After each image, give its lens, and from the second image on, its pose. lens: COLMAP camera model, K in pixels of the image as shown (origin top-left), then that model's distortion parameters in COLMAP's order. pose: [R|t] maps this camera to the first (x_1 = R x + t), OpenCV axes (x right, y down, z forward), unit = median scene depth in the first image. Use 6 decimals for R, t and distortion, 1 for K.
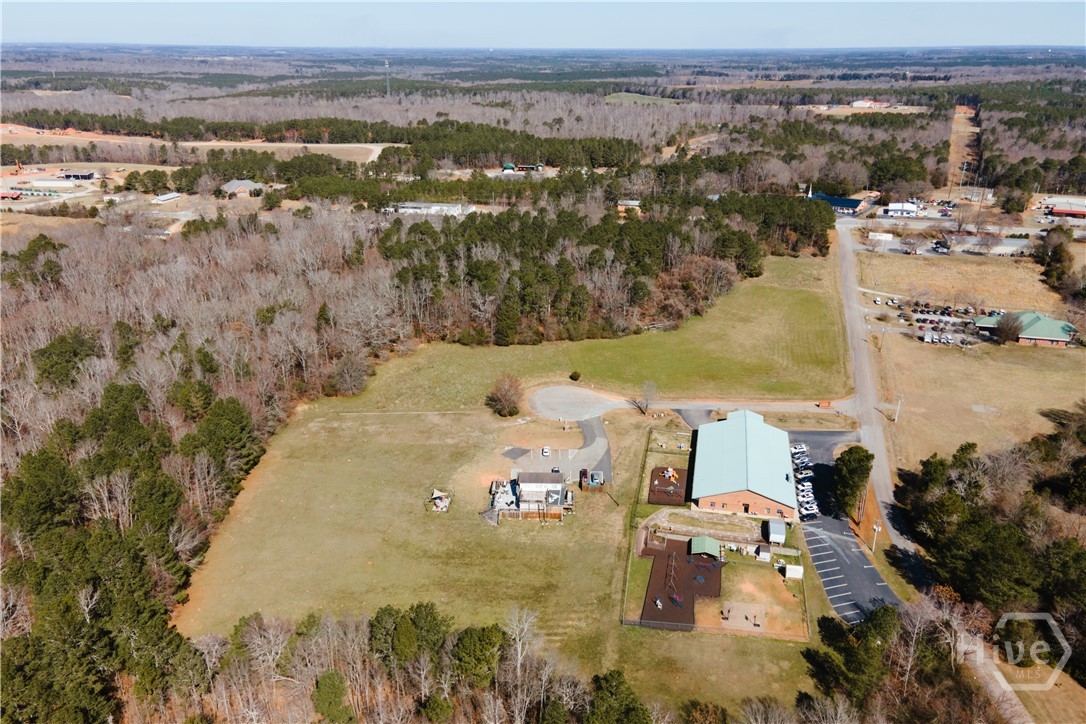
lens RADIAL K [[790.1, 0, 546.0], [0, 790.1, 411.9], [0, 0, 1]] dist [0.032809, 0.008563]
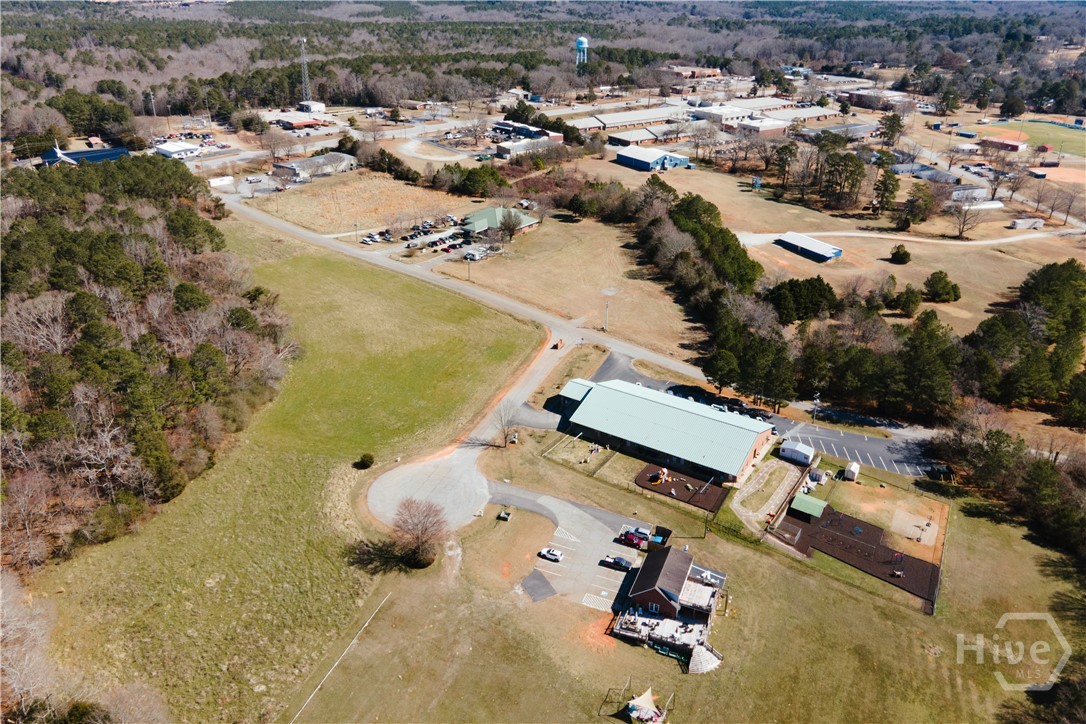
lens RADIAL K [[808.9, 0, 534.6], [0, 808.9, 358.1], [0, 0, 1]] dist [0.008608, 0.057227]
pose [[0.362127, -0.410934, 0.836658, -0.578598], [0.388188, 0.882524, 0.265445, -0.323549], [-0.847452, 0.228656, 0.479106, 0.724869]]
